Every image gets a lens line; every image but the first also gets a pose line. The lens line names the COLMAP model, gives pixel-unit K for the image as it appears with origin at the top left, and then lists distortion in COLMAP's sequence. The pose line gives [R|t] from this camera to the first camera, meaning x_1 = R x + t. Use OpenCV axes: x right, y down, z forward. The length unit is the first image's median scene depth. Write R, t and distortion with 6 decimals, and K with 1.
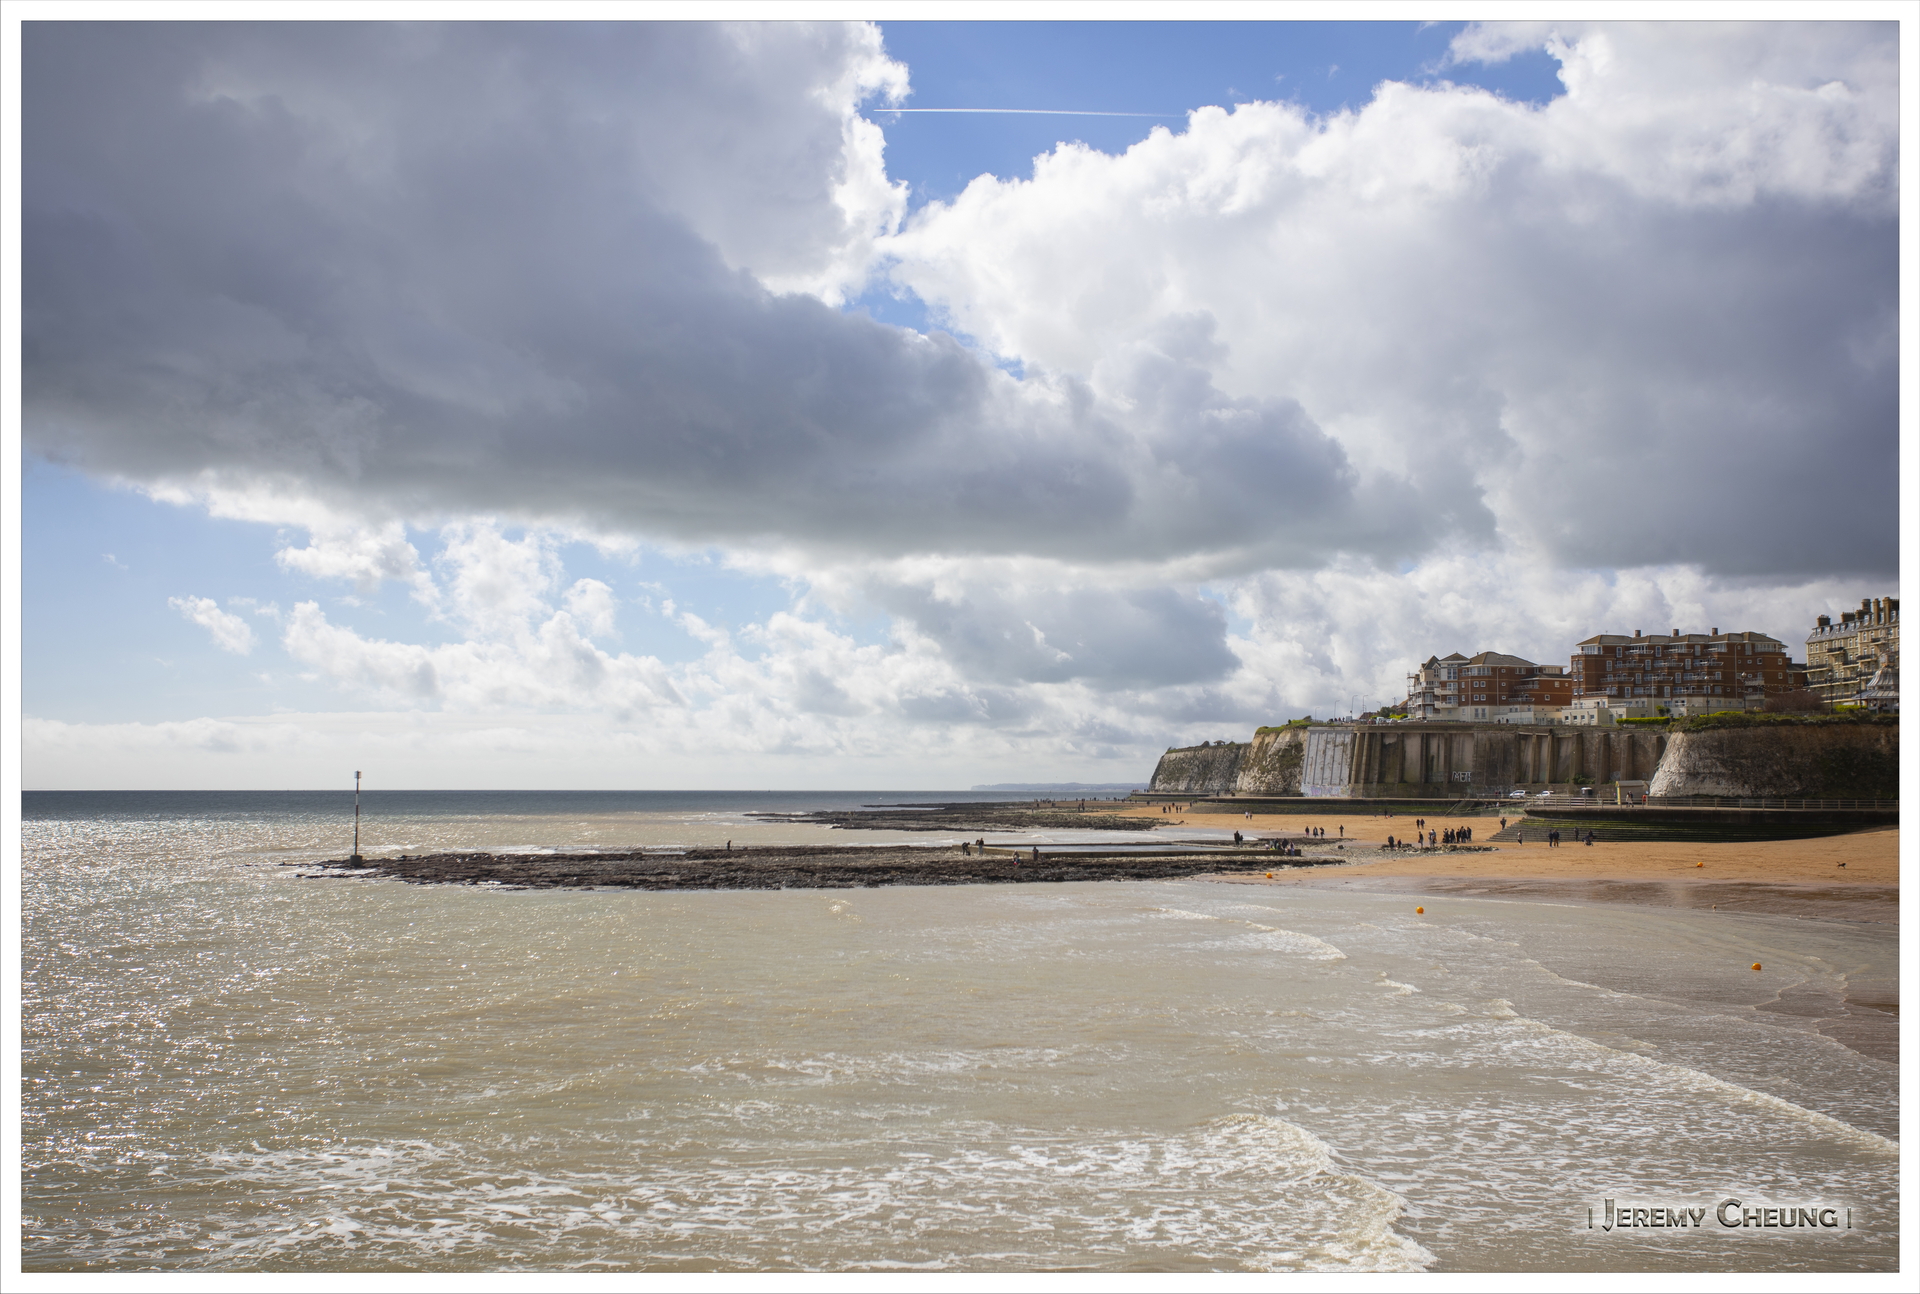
lens RADIAL K [[2028.4, 0, 957.8], [0, 2028.4, 654.9], [0, 0, 1]] dist [0.074045, 0.000000]
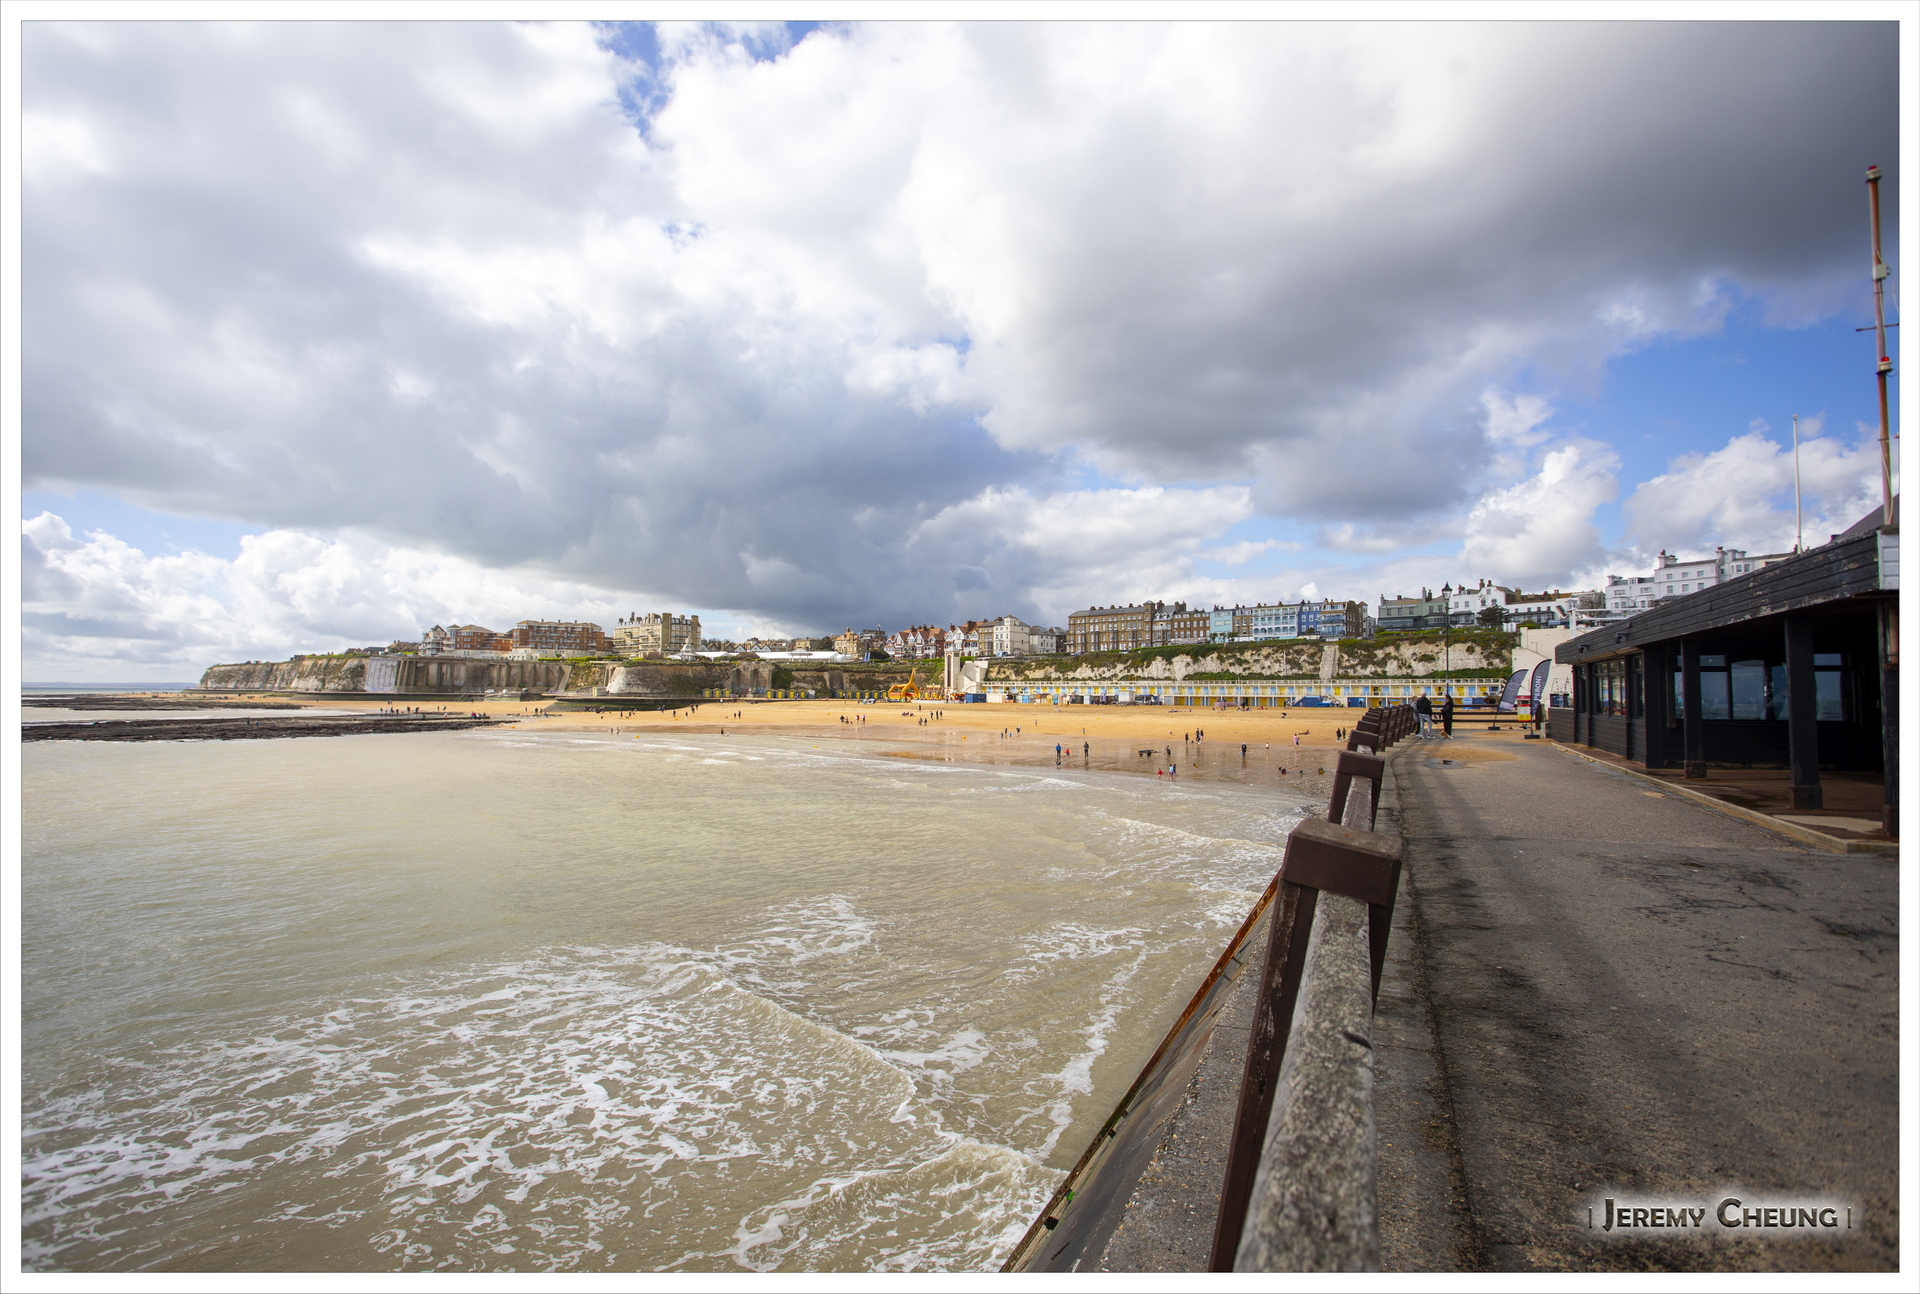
lens RADIAL K [[950.9, 0, 957.8], [0, 950.9, 589.7], [0, 0, 1]] dist [-0.034564, 0.022523]
pose [[0.673206, 0.080525, 0.735057, -0.128825], [-0.052221, 0.996748, -0.061366, -0.003791], [-0.737609, 0.002927, 0.675222, -0.039975]]
